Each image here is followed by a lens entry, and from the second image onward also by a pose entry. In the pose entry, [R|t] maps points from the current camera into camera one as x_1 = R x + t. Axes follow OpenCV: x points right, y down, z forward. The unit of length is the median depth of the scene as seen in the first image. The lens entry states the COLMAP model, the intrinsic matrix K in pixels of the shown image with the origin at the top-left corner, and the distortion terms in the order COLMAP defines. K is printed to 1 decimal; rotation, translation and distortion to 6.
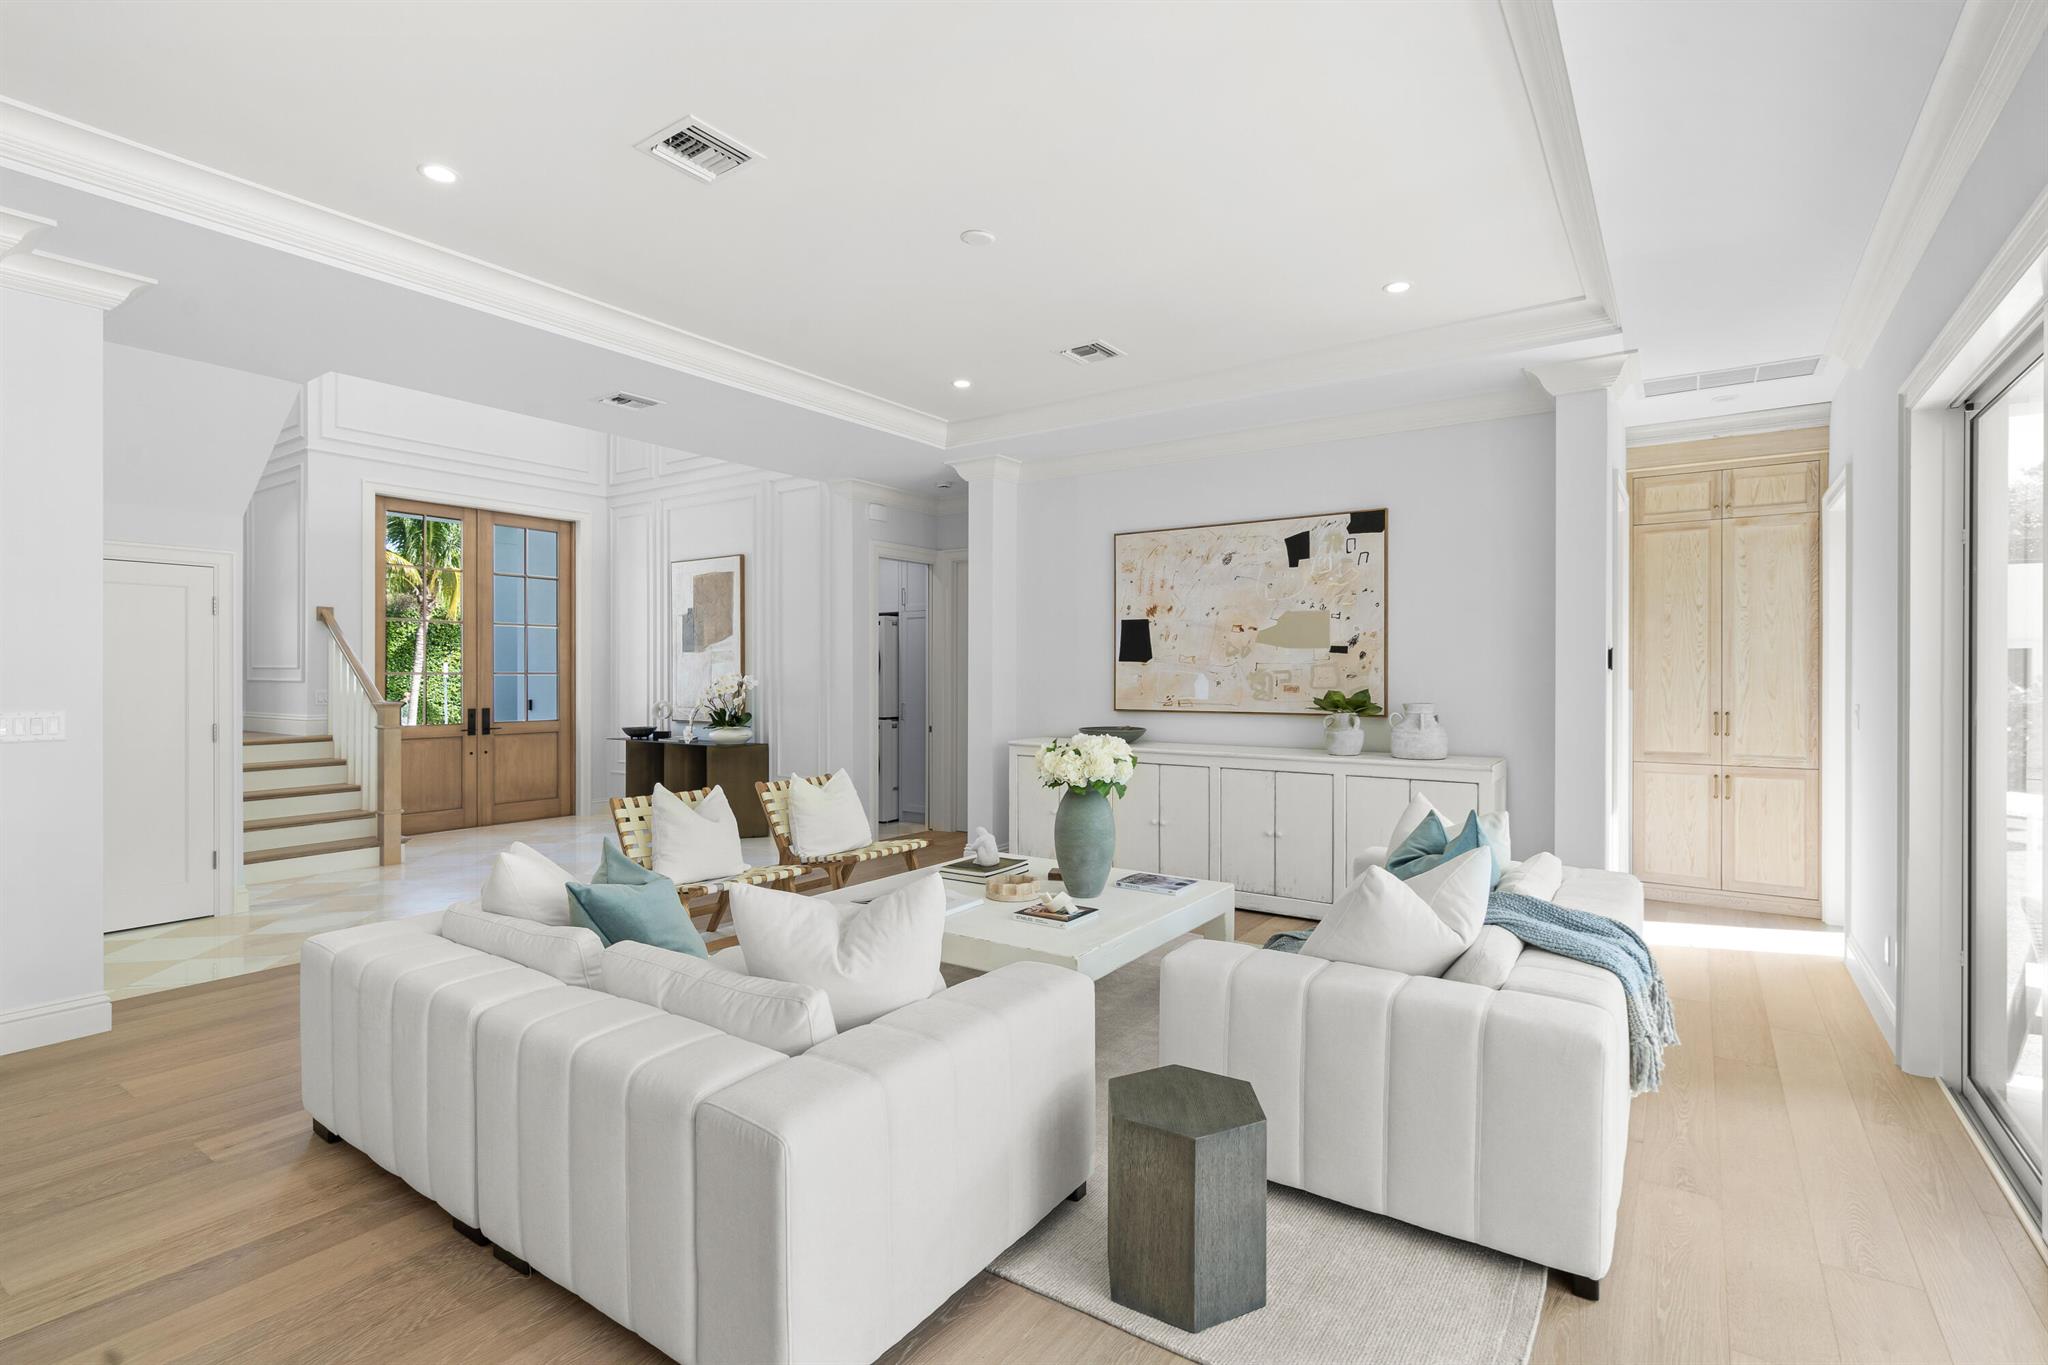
lens RADIAL K [[931.1, 0, 1039.6], [0, 931.1, 675.9], [0, 0, 1]] dist [-0.005308, 0.001723]
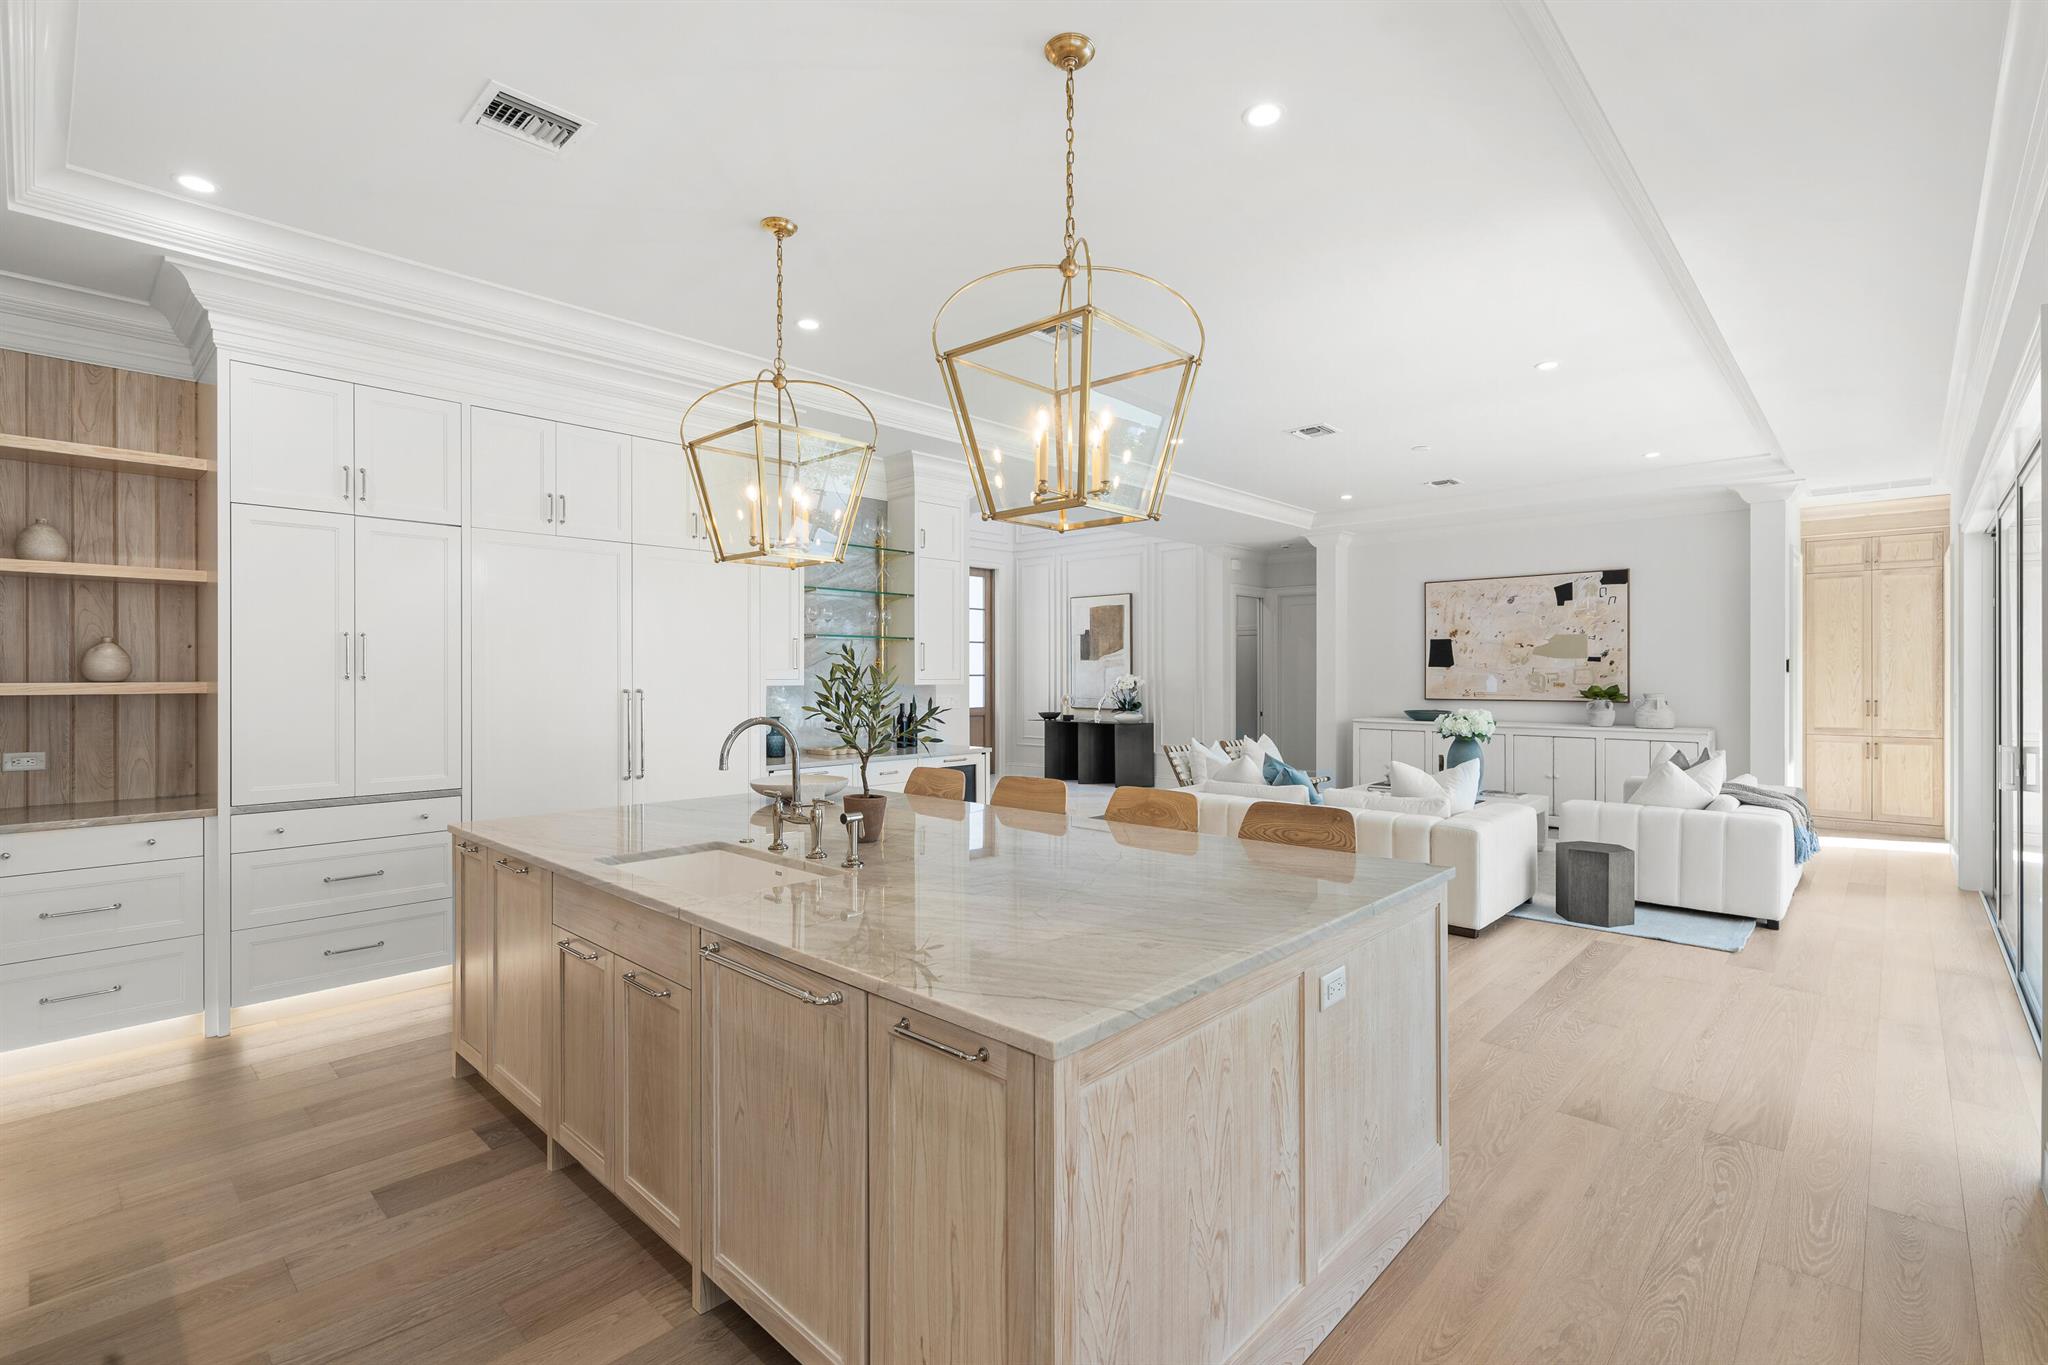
lens RADIAL K [[931.1, 0, 1019.6], [0, 931.1, 673.5], [0, 0, 1]] dist [-0.005308, 0.001723]
pose [[0.989215, -0.002178, -0.146456, -0.396395], [0.001823, 0.999995, -0.002564, -0.002409], [0.146461, 0.002269, 0.989214, -0.667093]]
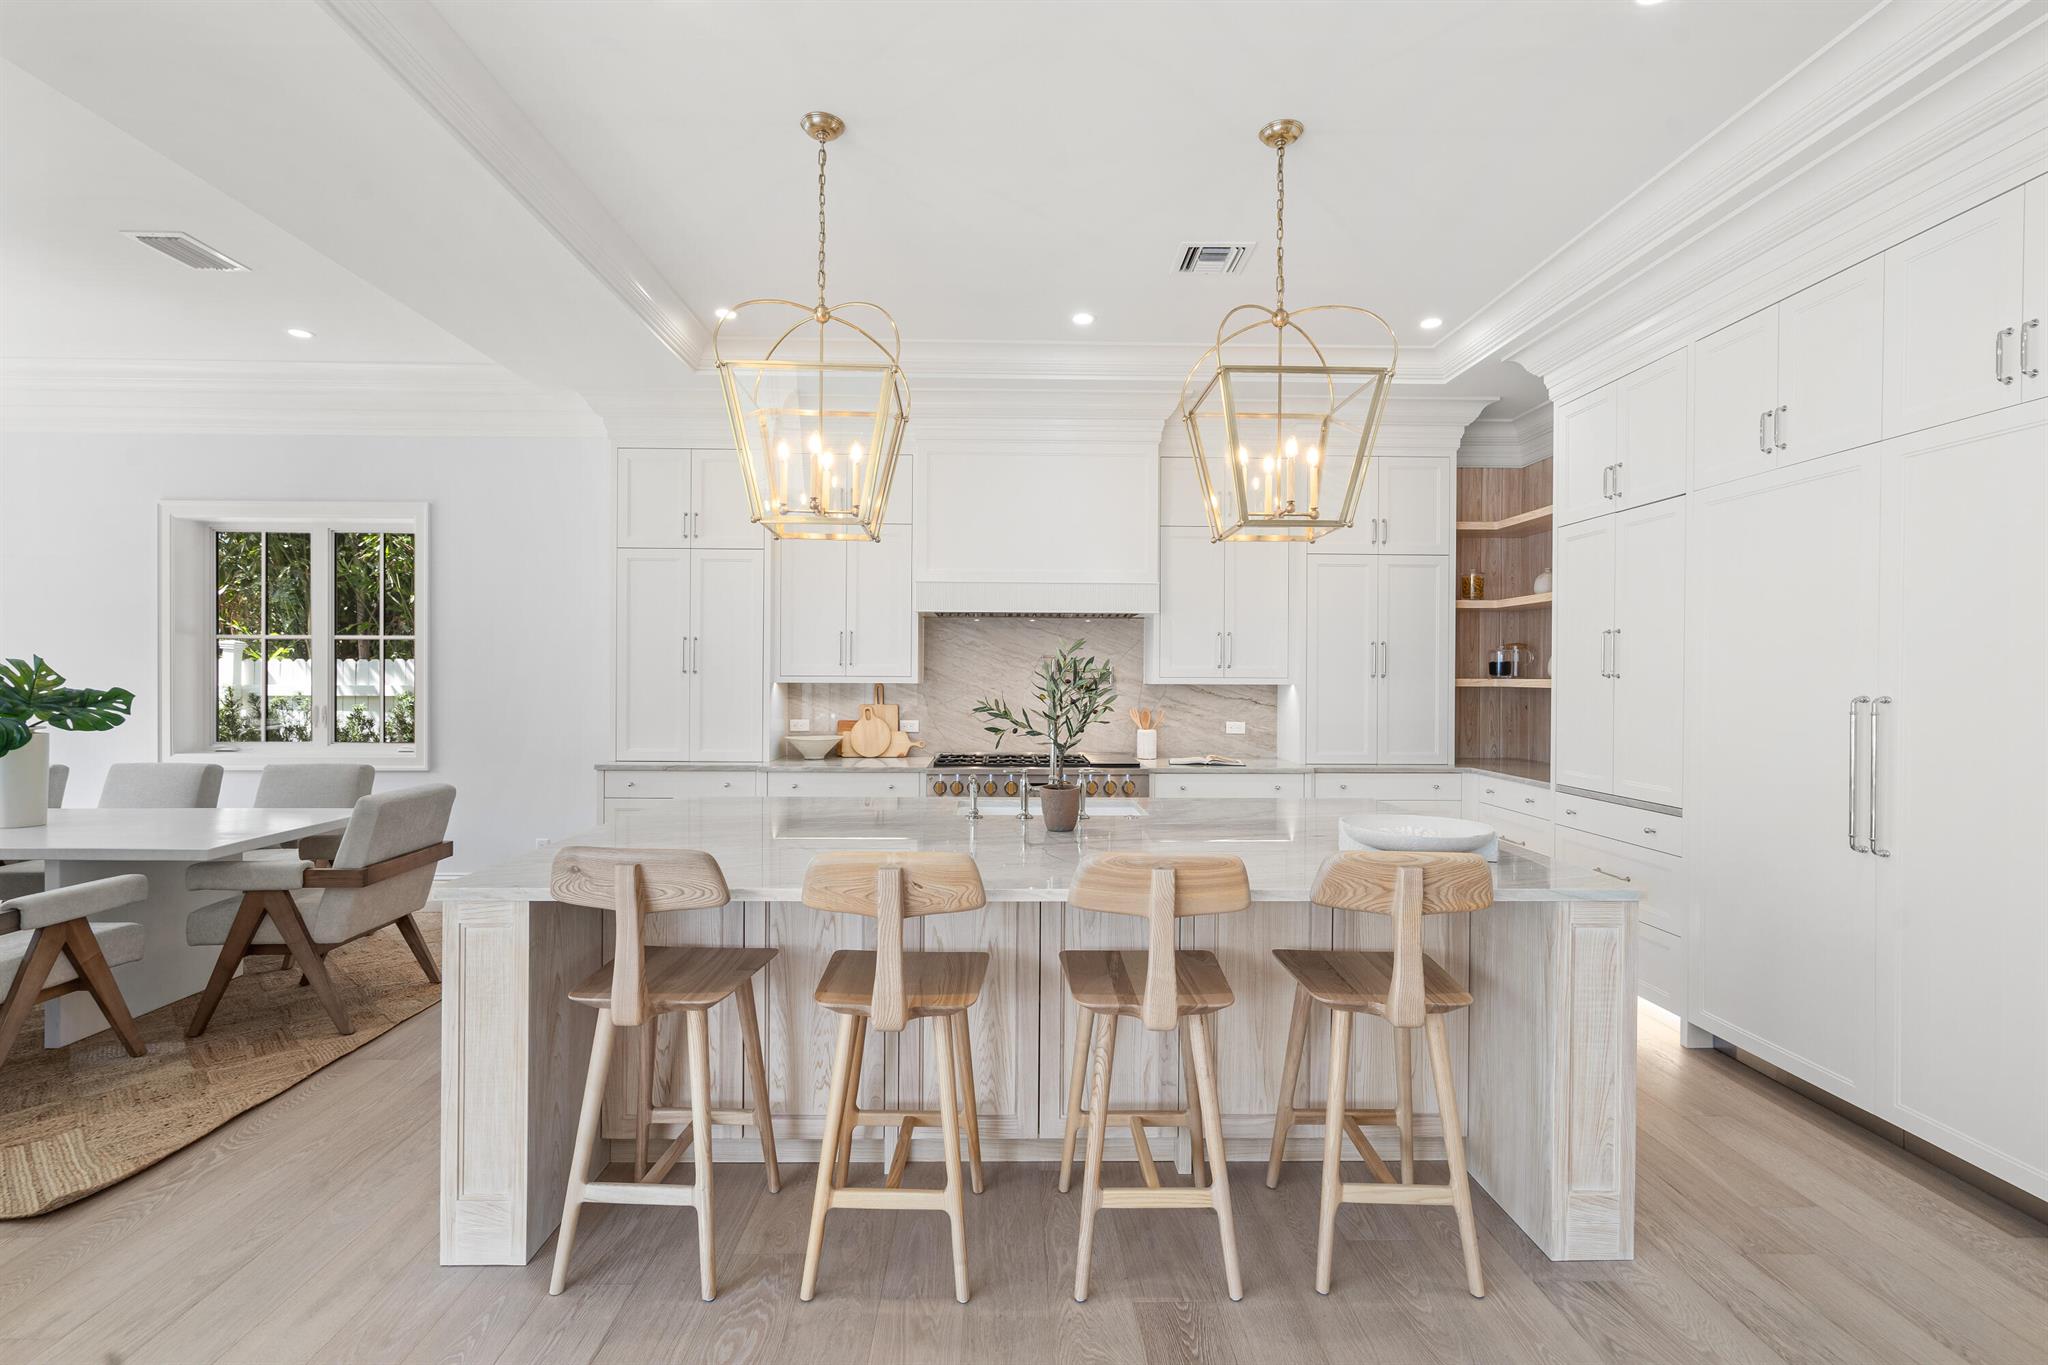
lens RADIAL K [[931.1, 0, 1021.9], [0, 931.1, 680.5], [0, 0, 1]] dist [-0.005308, 0.001723]
pose [[-0.804263, -0.002179, -0.594269, -0.217894], [-0.006532, 0.999965, 0.005174, 0.001501], [0.594237, 0.008043, -0.804249, 0.287108]]
